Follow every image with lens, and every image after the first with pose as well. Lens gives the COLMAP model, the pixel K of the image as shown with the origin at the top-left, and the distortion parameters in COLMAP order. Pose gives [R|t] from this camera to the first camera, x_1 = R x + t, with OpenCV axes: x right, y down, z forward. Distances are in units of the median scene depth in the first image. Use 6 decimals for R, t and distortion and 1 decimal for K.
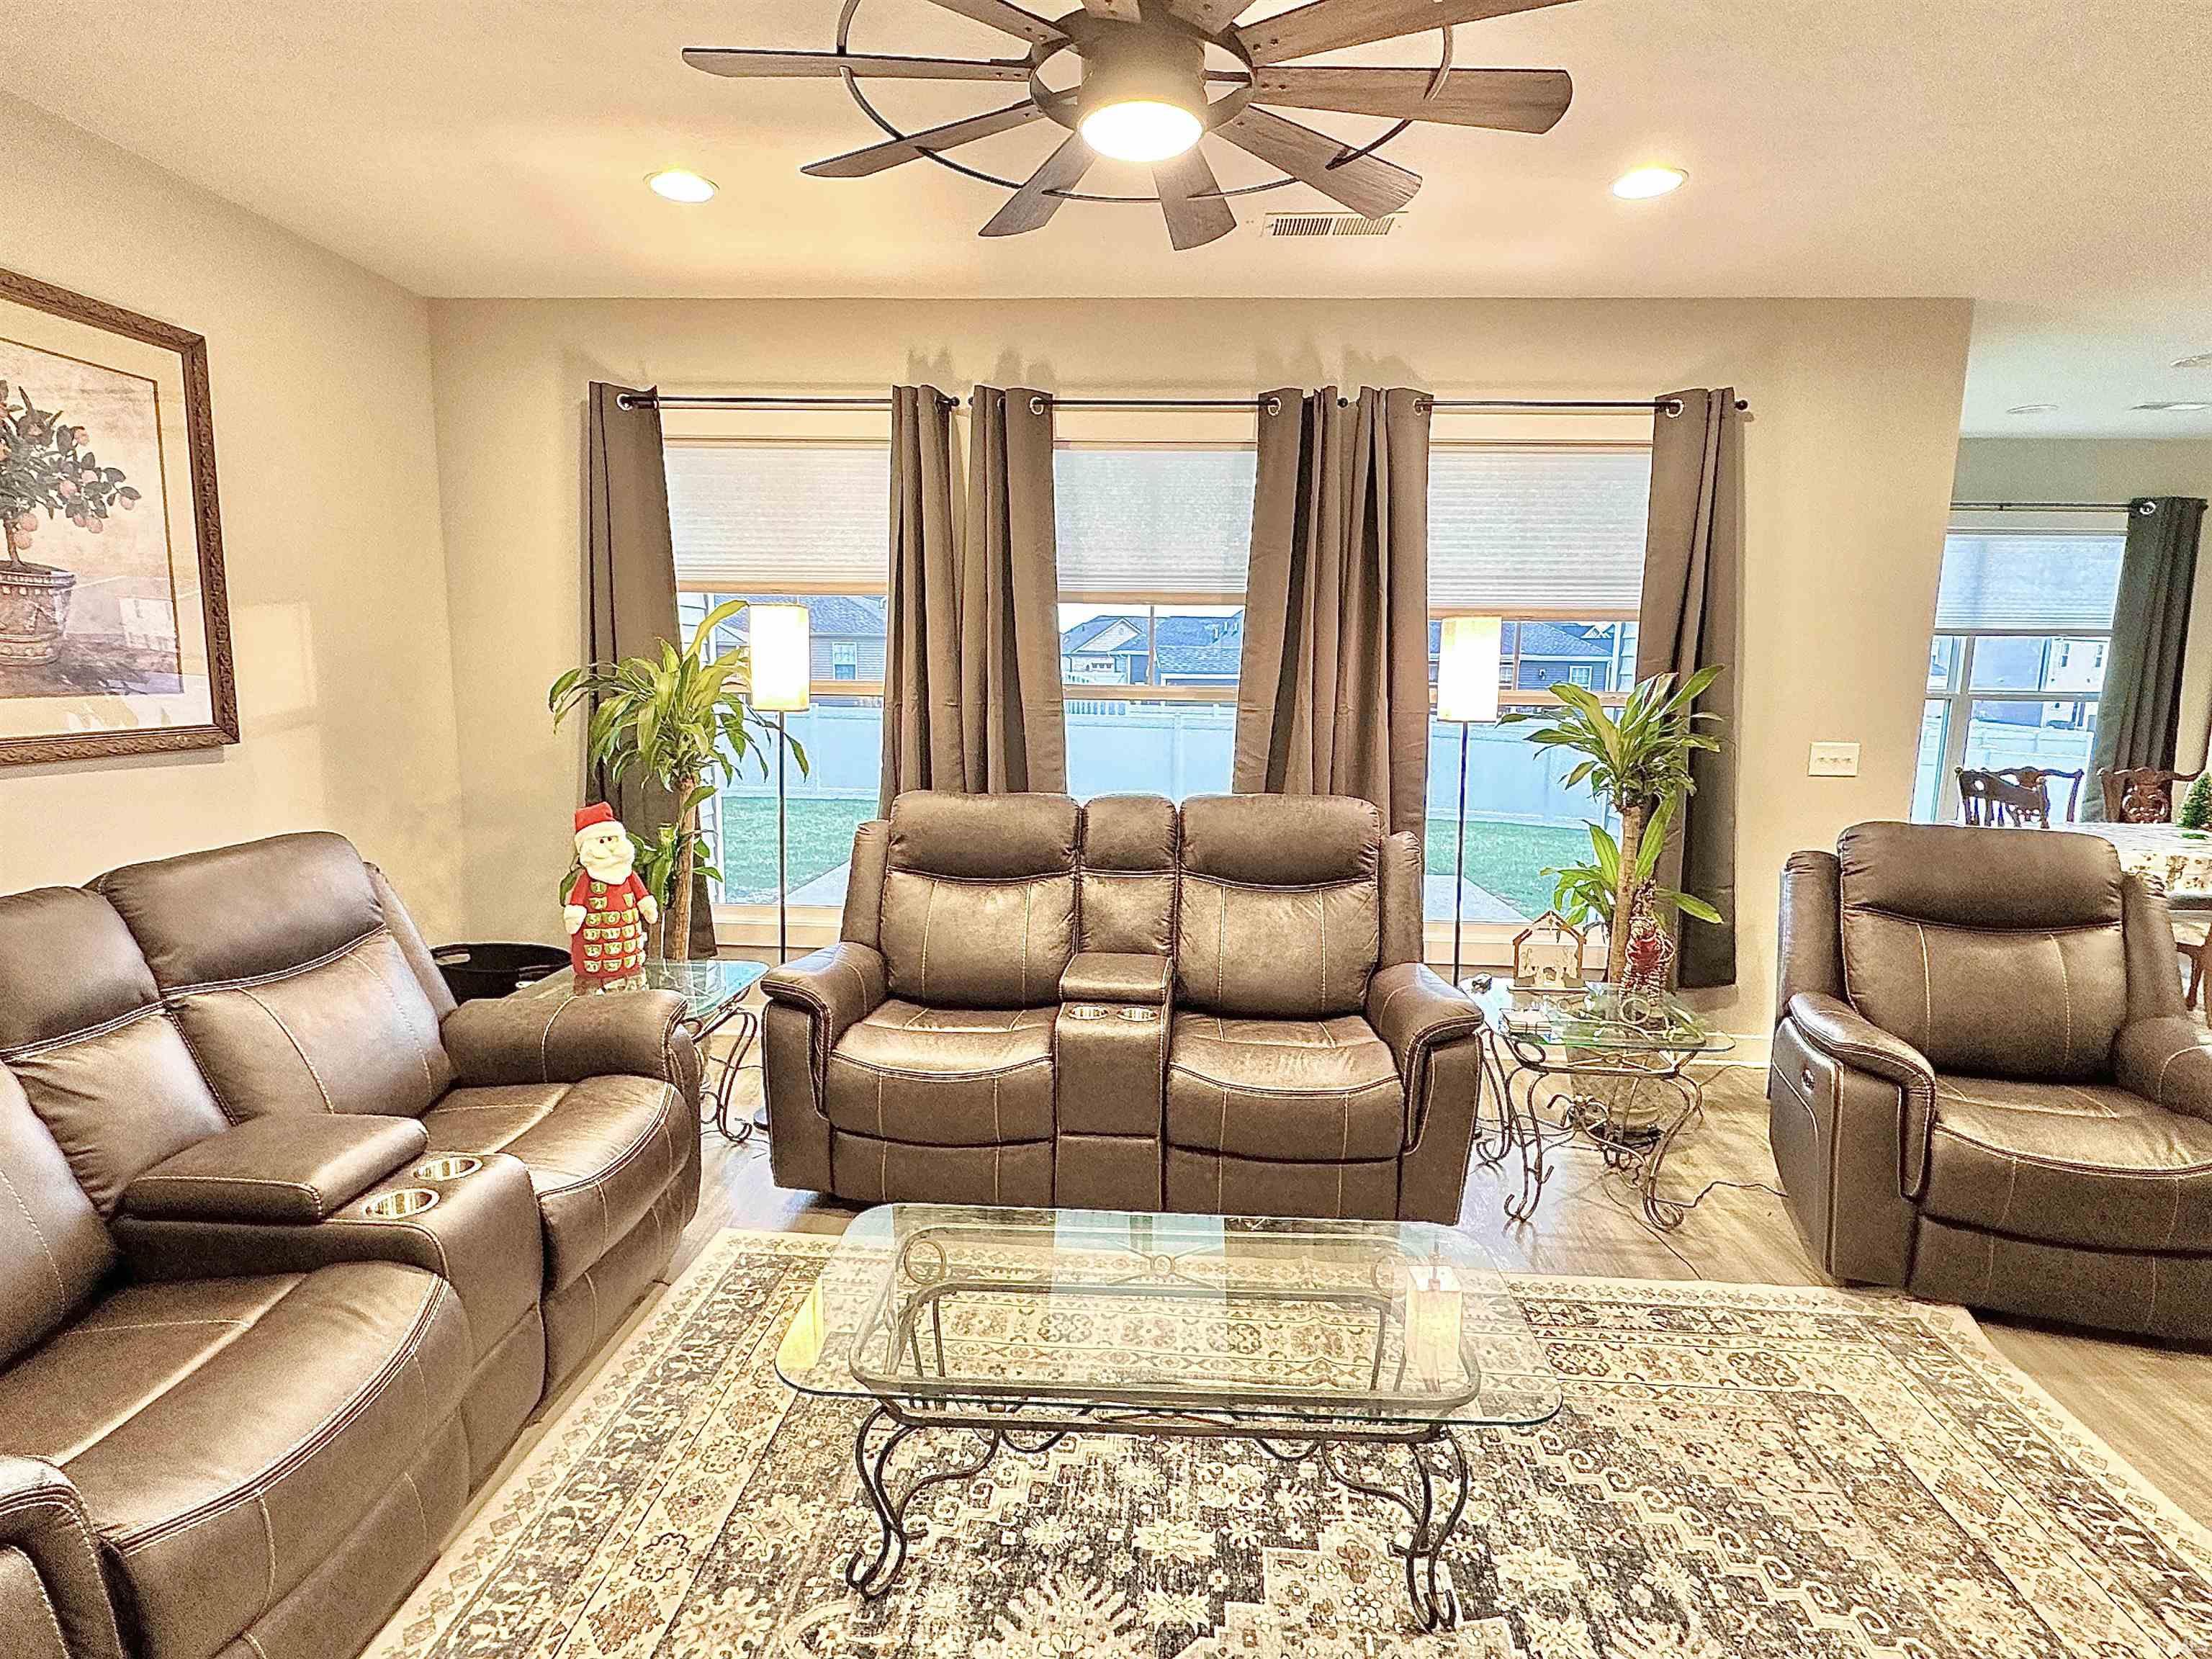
lens RADIAL K [[1191.7, 0, 1117.0], [0, 1191.7, 828.8], [0, 0, 1]] dist [-0.023656, -0.000115]
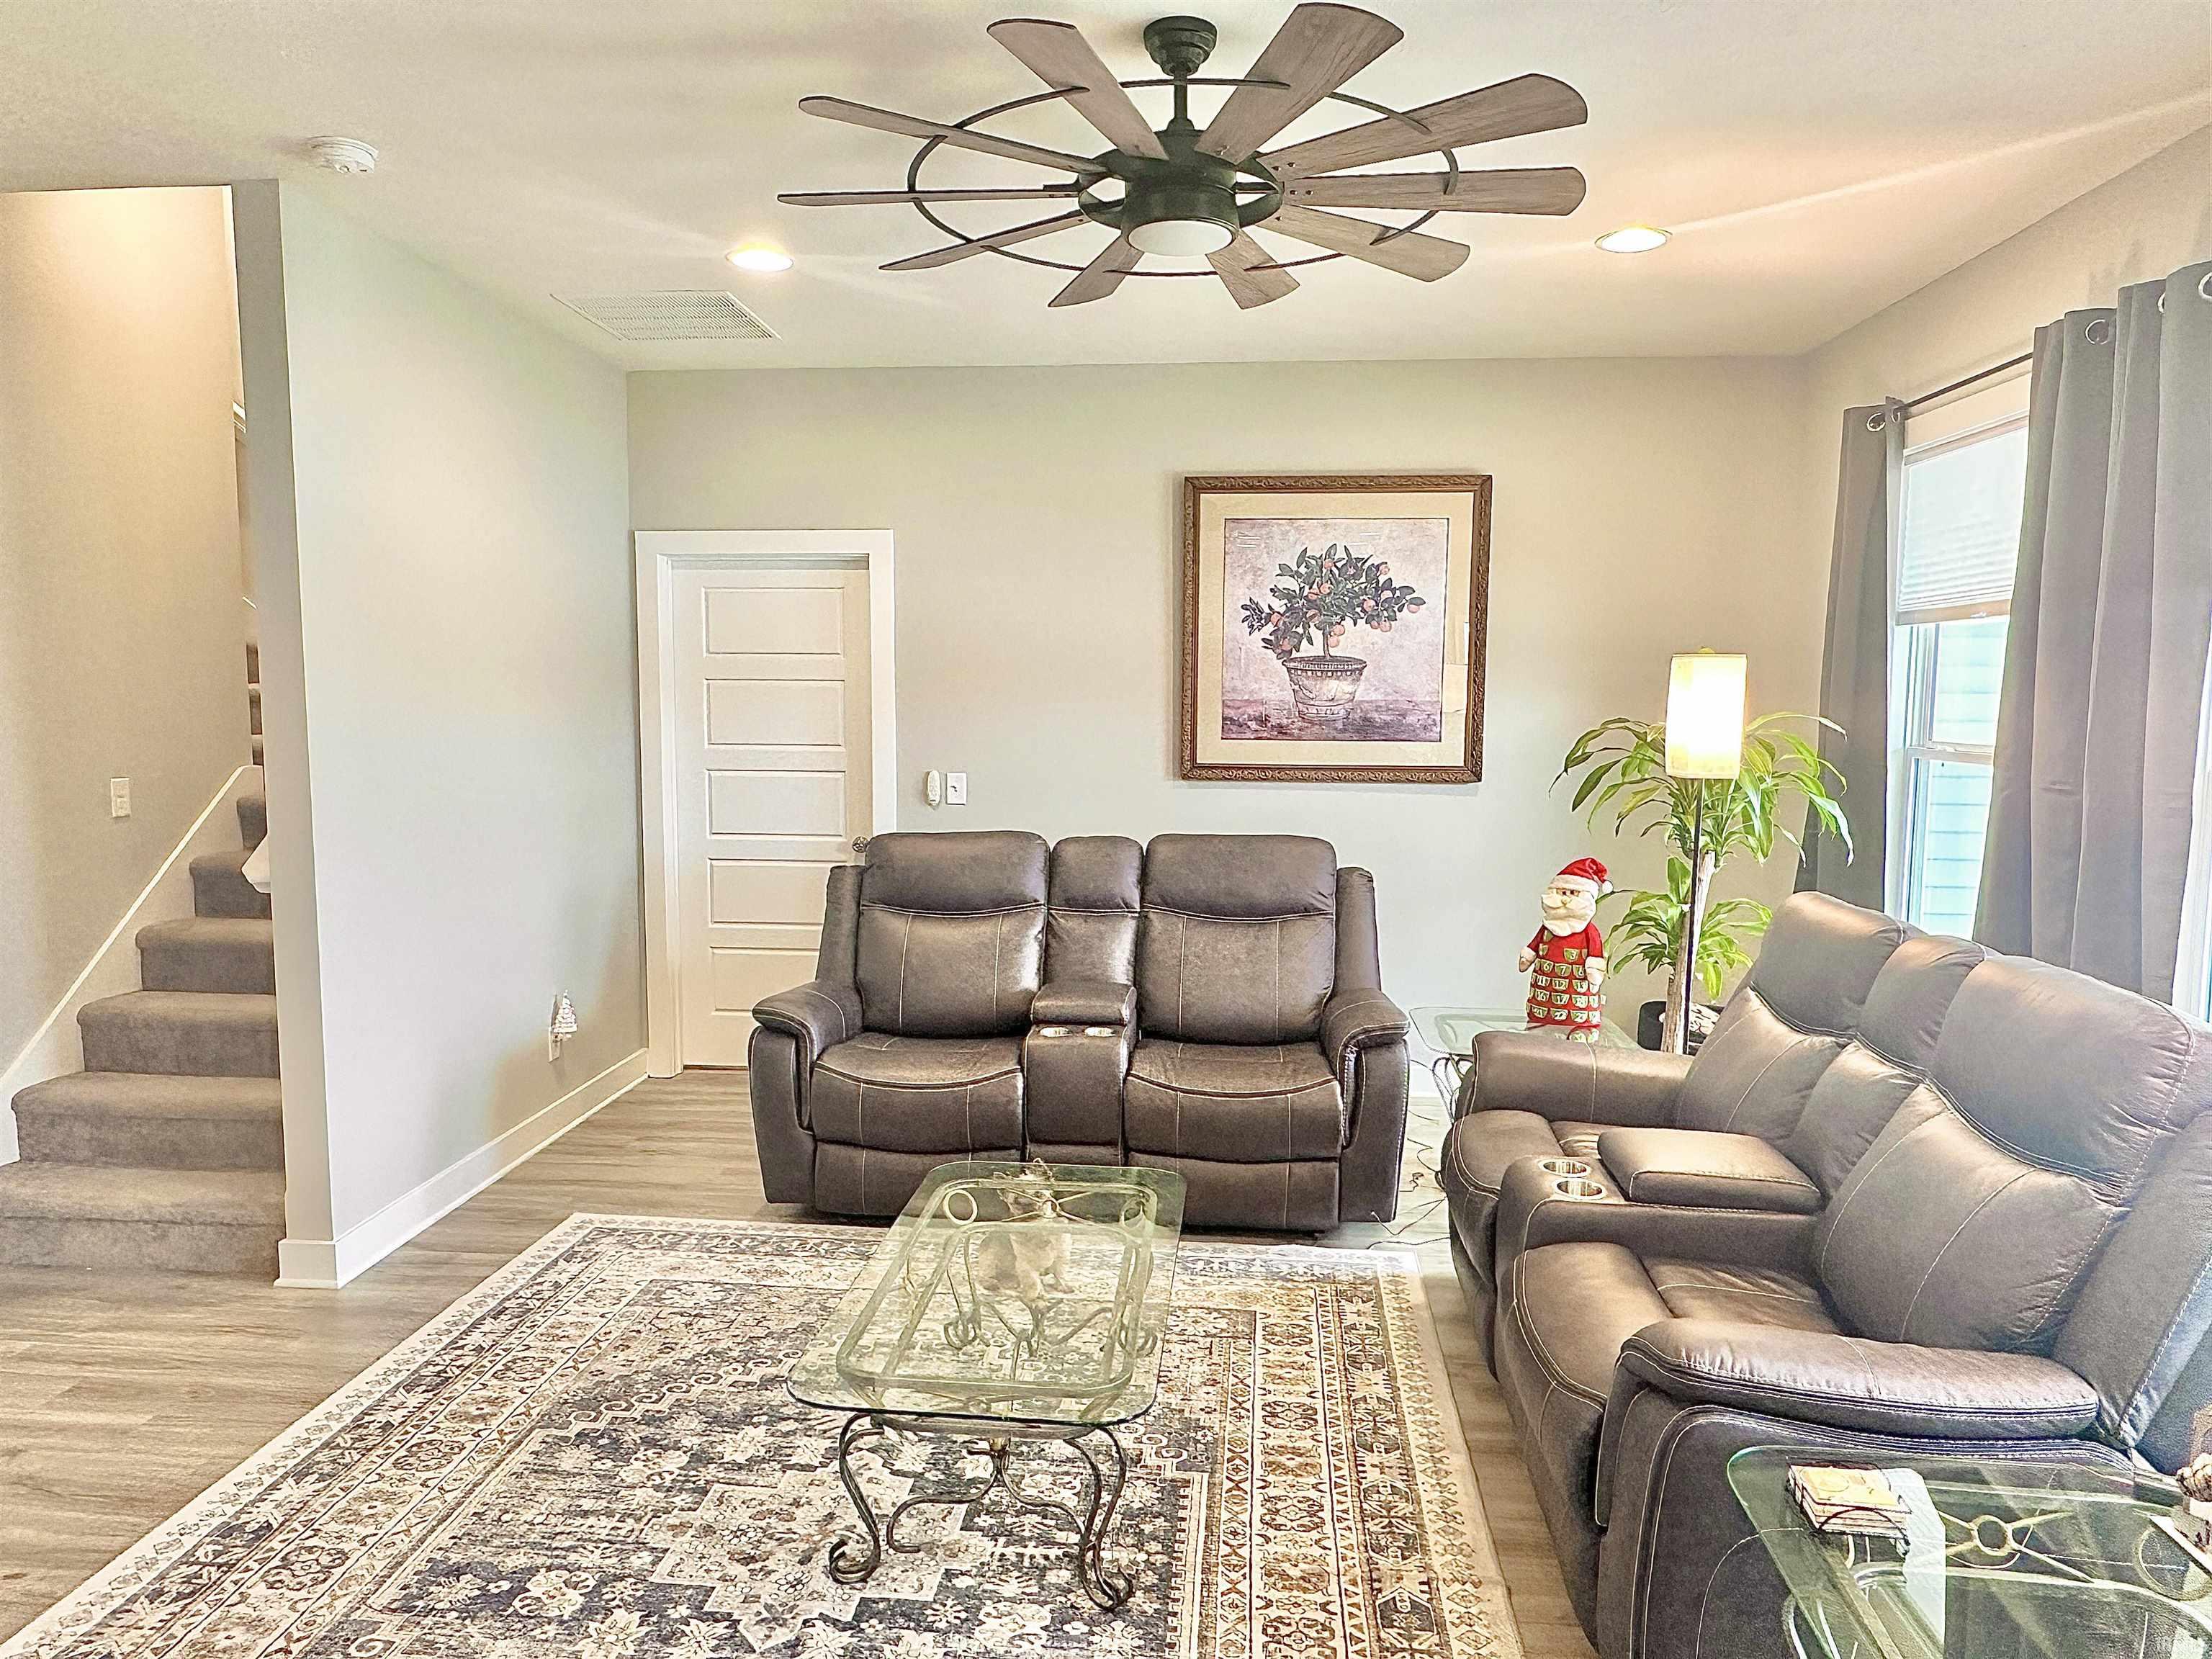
lens RADIAL K [[1400.2, 0, 1098.4], [0, 1400.2, 851.4], [0, 0, 1]] dist [-0.003595, 0.000318]
pose [[-0.027673, 0.094700, -0.995121, 0.927665], [-0.144415, 0.984680, 0.097723, -0.099964], [0.989130, 0.146414, -0.013572, 0.701761]]
